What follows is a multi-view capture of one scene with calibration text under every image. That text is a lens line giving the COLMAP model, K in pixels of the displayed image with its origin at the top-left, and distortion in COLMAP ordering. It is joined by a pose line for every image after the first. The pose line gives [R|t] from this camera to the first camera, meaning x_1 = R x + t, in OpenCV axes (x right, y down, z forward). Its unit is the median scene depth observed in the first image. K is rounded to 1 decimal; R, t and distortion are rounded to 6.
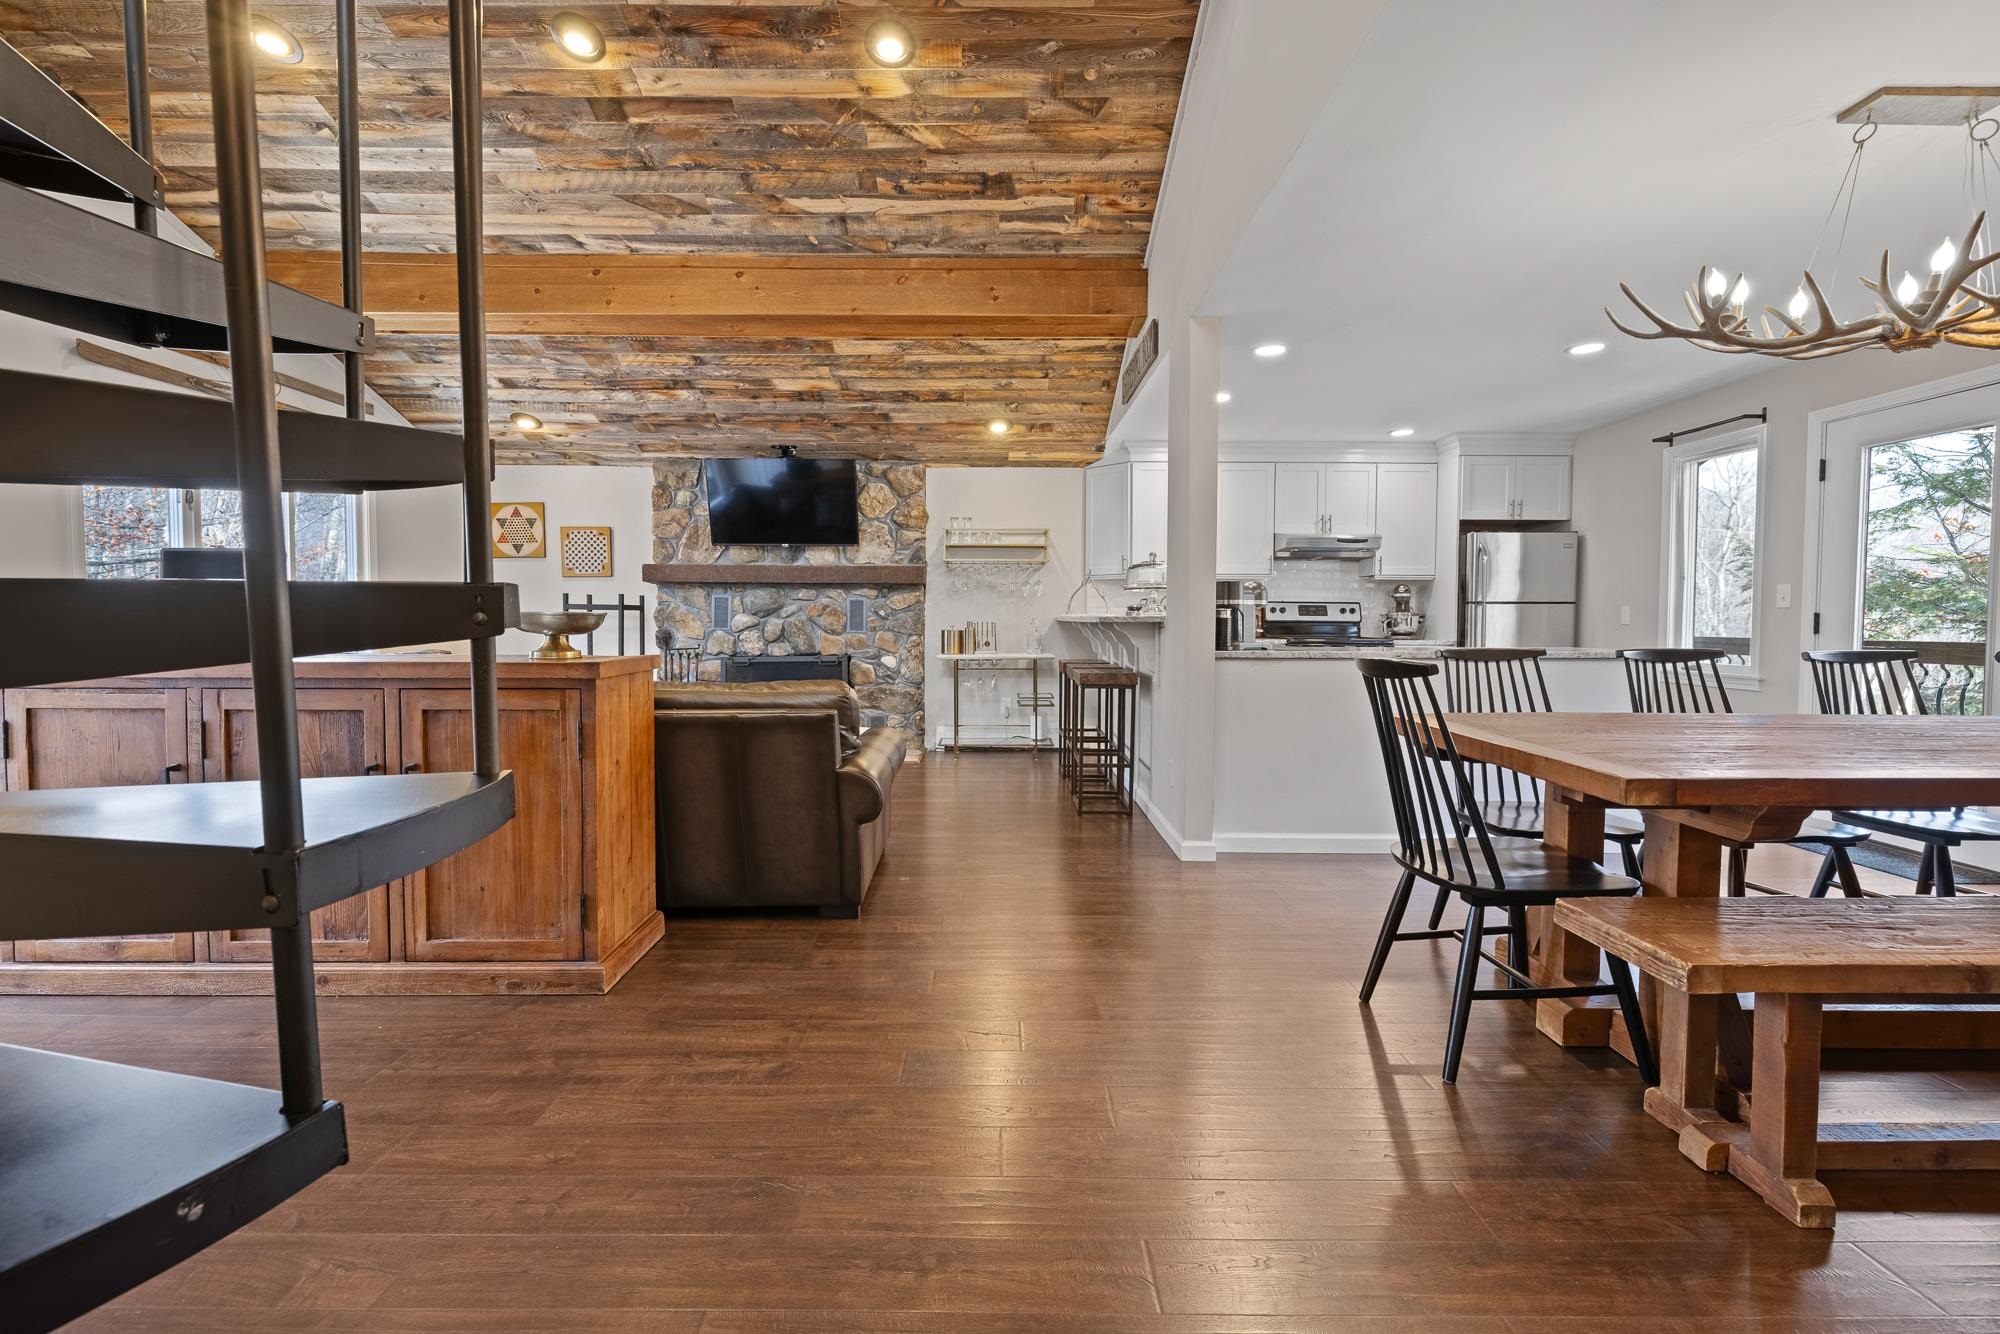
lens RADIAL K [[855.4, 0, 995.7], [0, 855.4, 647.9], [0, 0, 1]] dist [-0.000757, 0.000073]
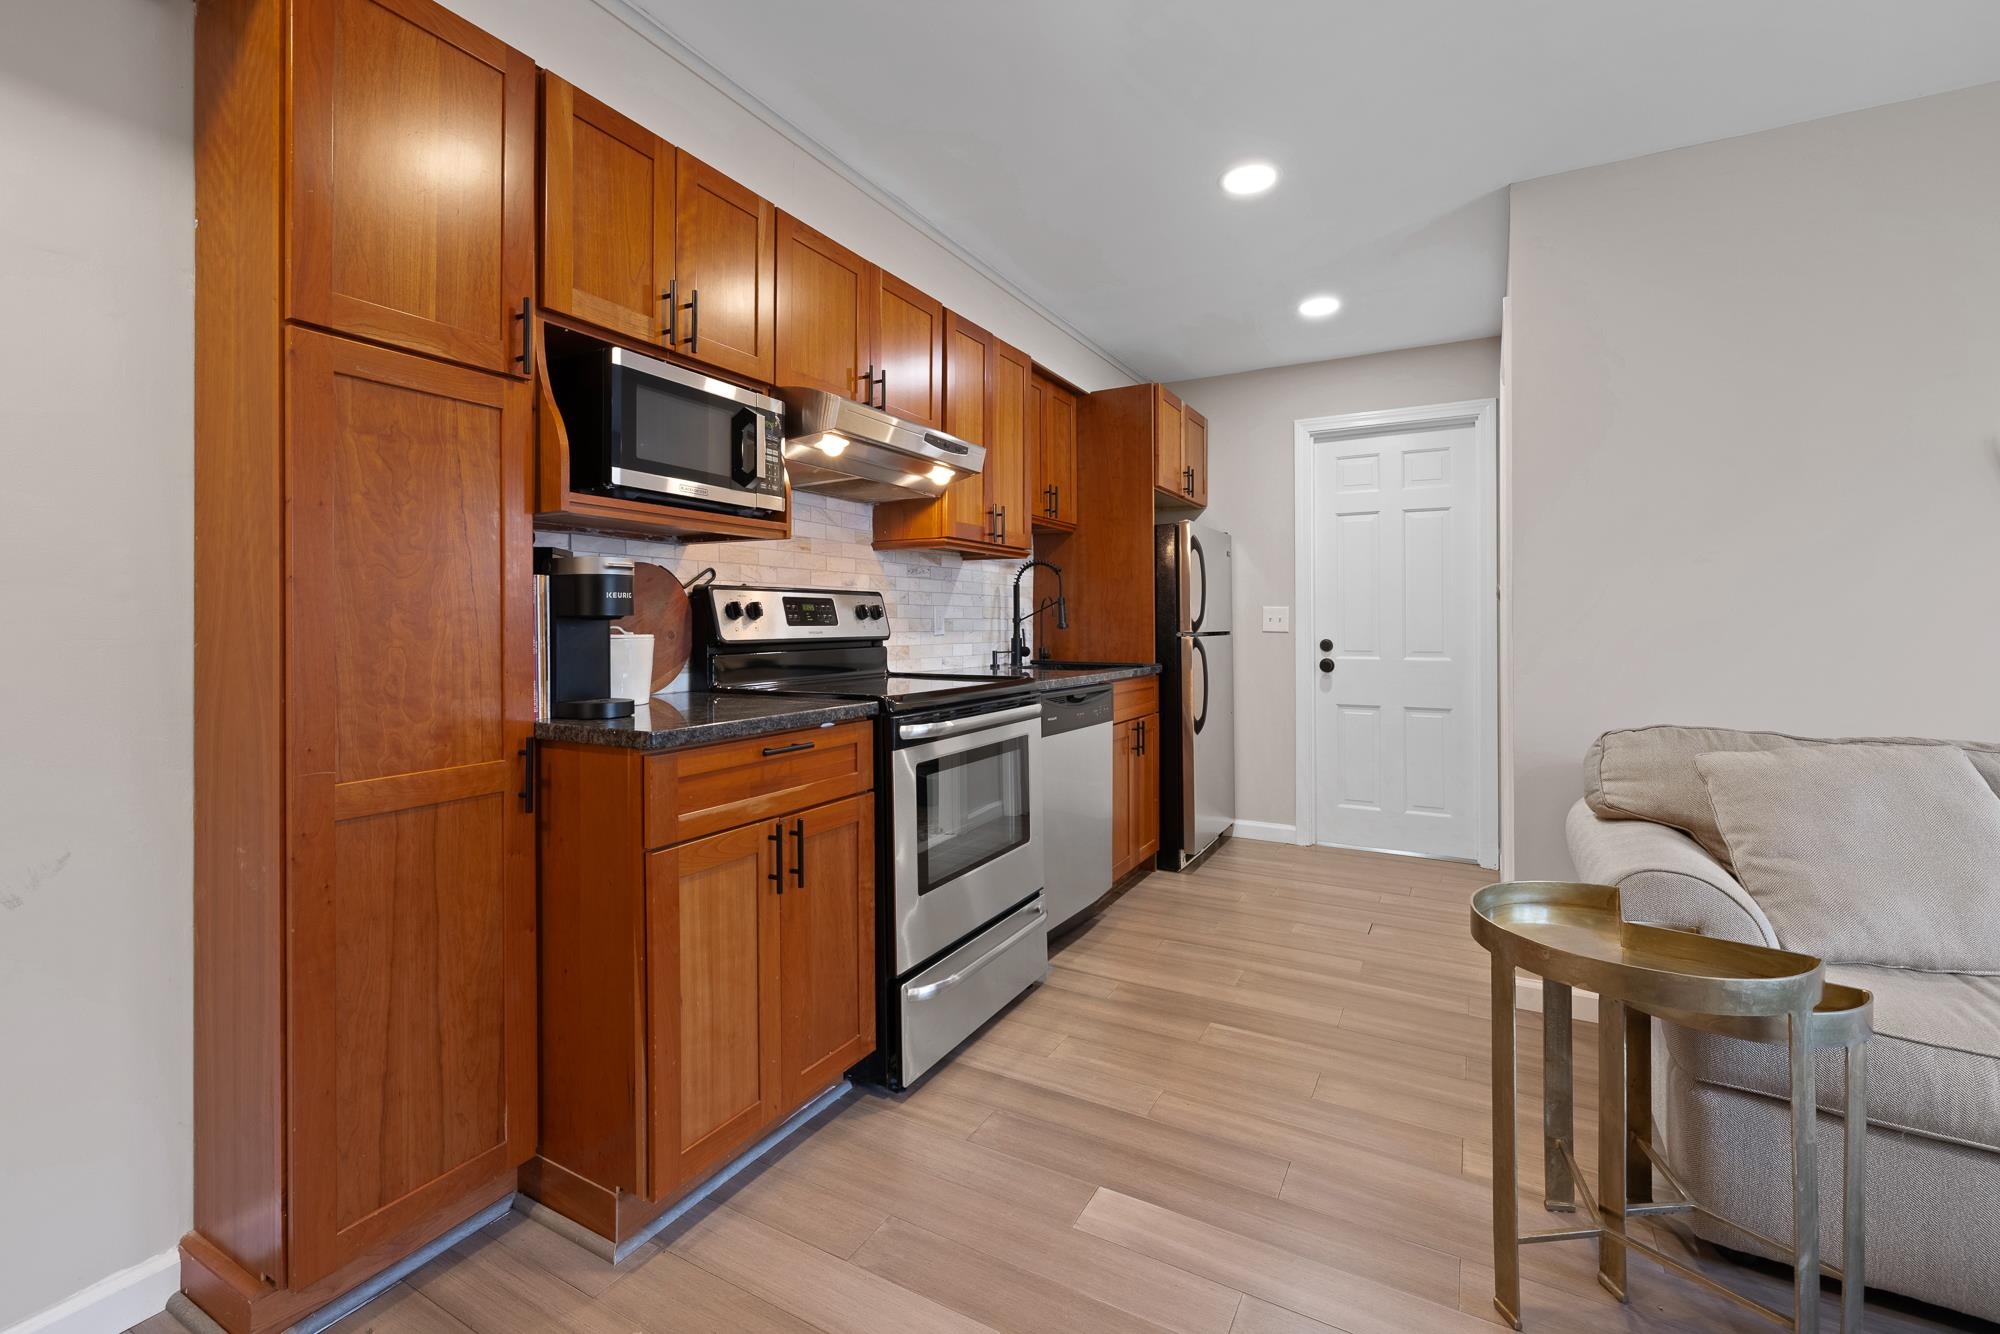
lens RADIAL K [[862.0, 0, 995.2], [0, 862.0, 614.6], [0, 0, 1]] dist [0.000205, -0.000008]
pose [[0.484214, -0.003684, 0.874942, 0.083524], [0.034314, 0.999302, -0.014783, -0.037046], [-0.874277, 0.037181, 0.484002, 0.807210]]
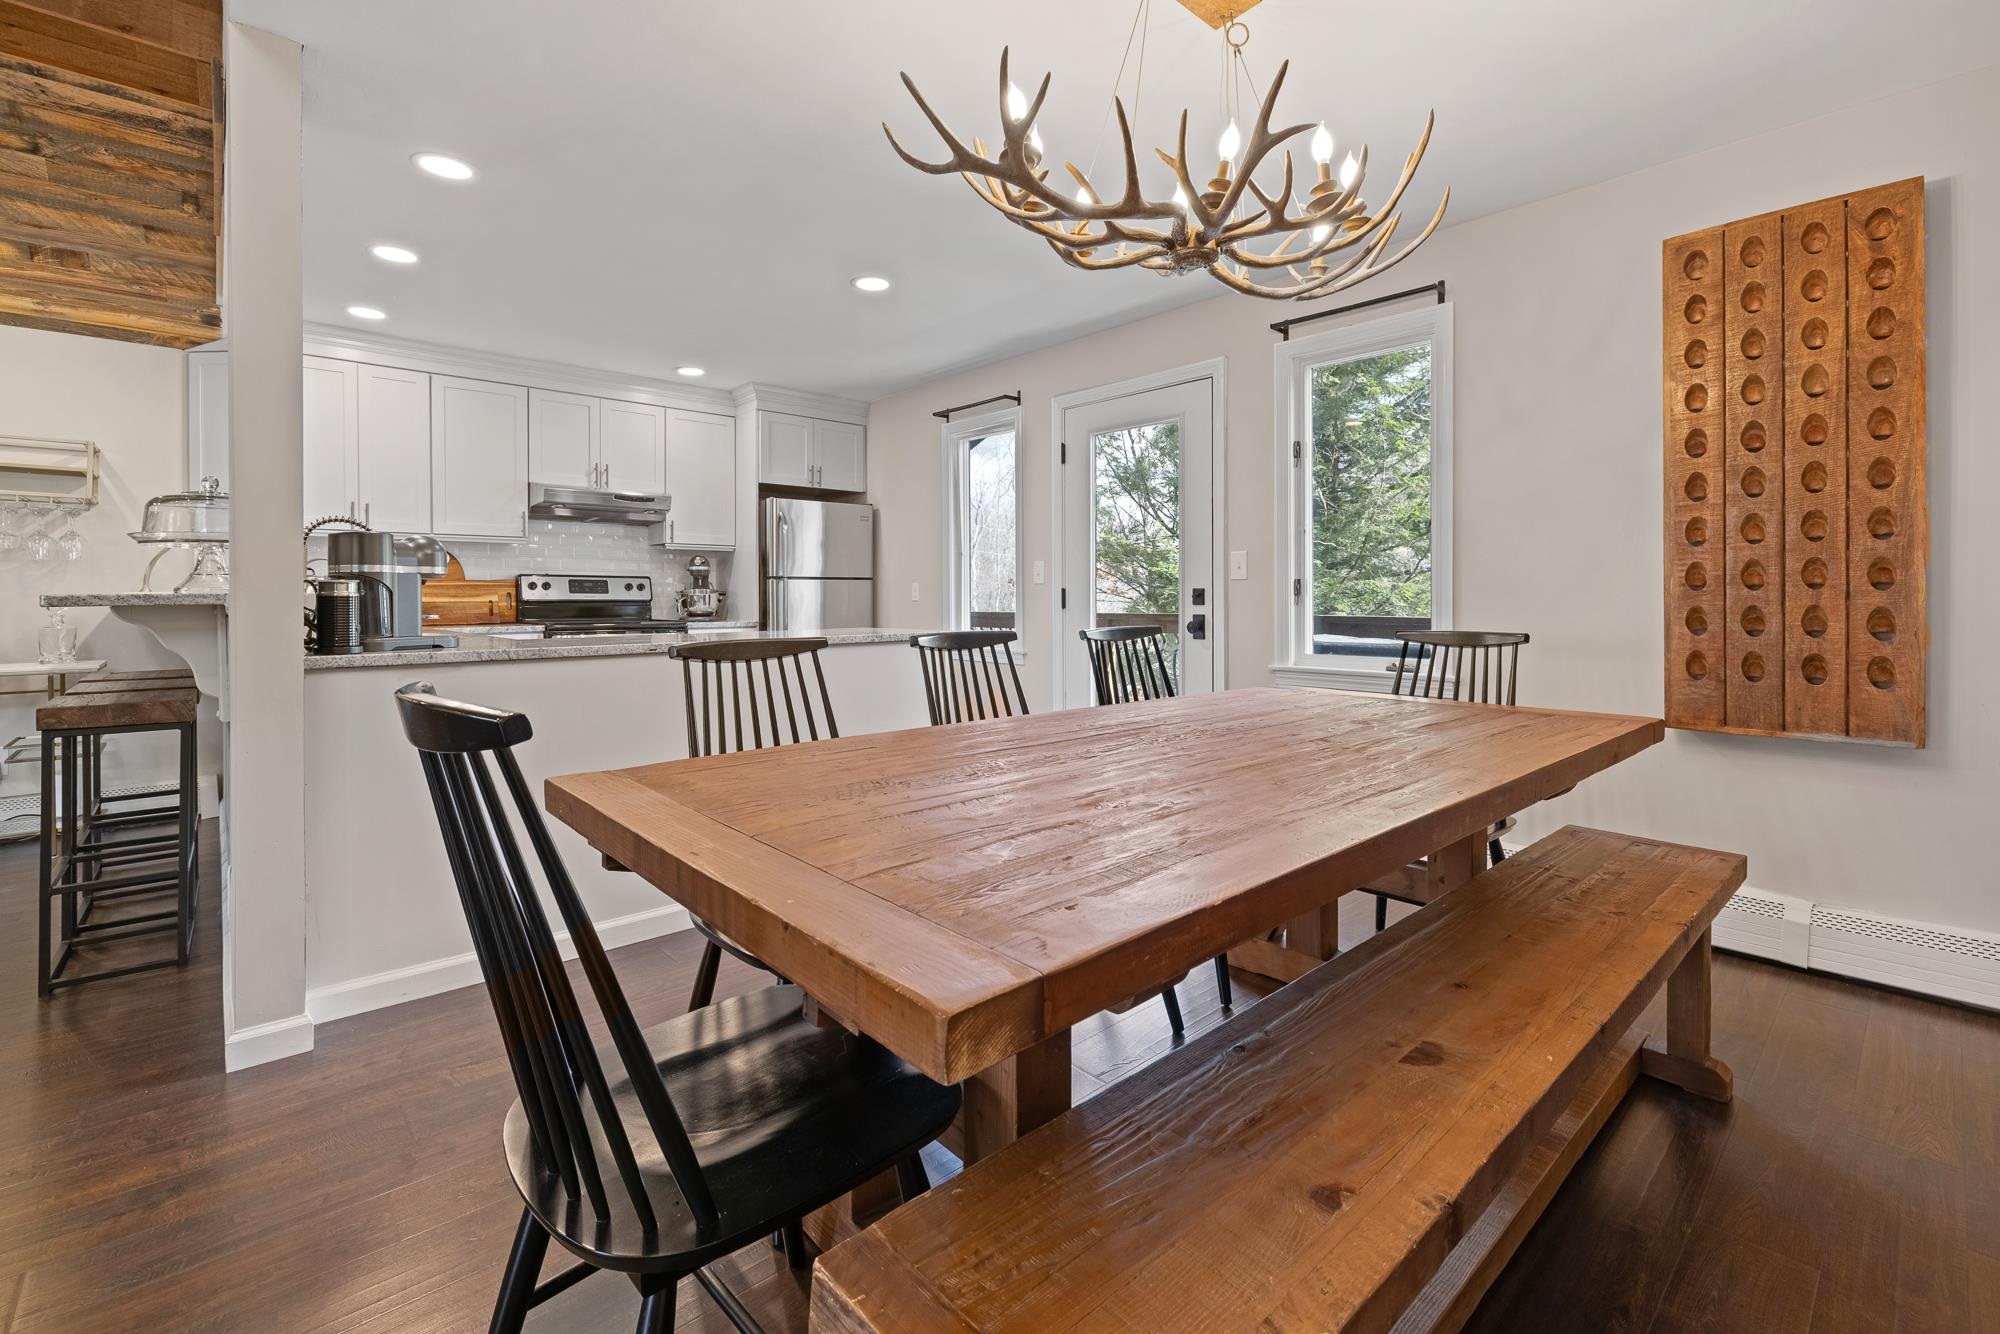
lens RADIAL K [[865.4, 0, 996.5], [0, 865.4, 588.7], [0, 0, 1]] dist [-0.001332, 0.000213]
pose [[0.744530, 0.000347, 0.667589, 0.132502], [0.029302, 0.999019, -0.033198, -0.005370], [-0.666946, 0.044278, 0.743789, 0.184340]]
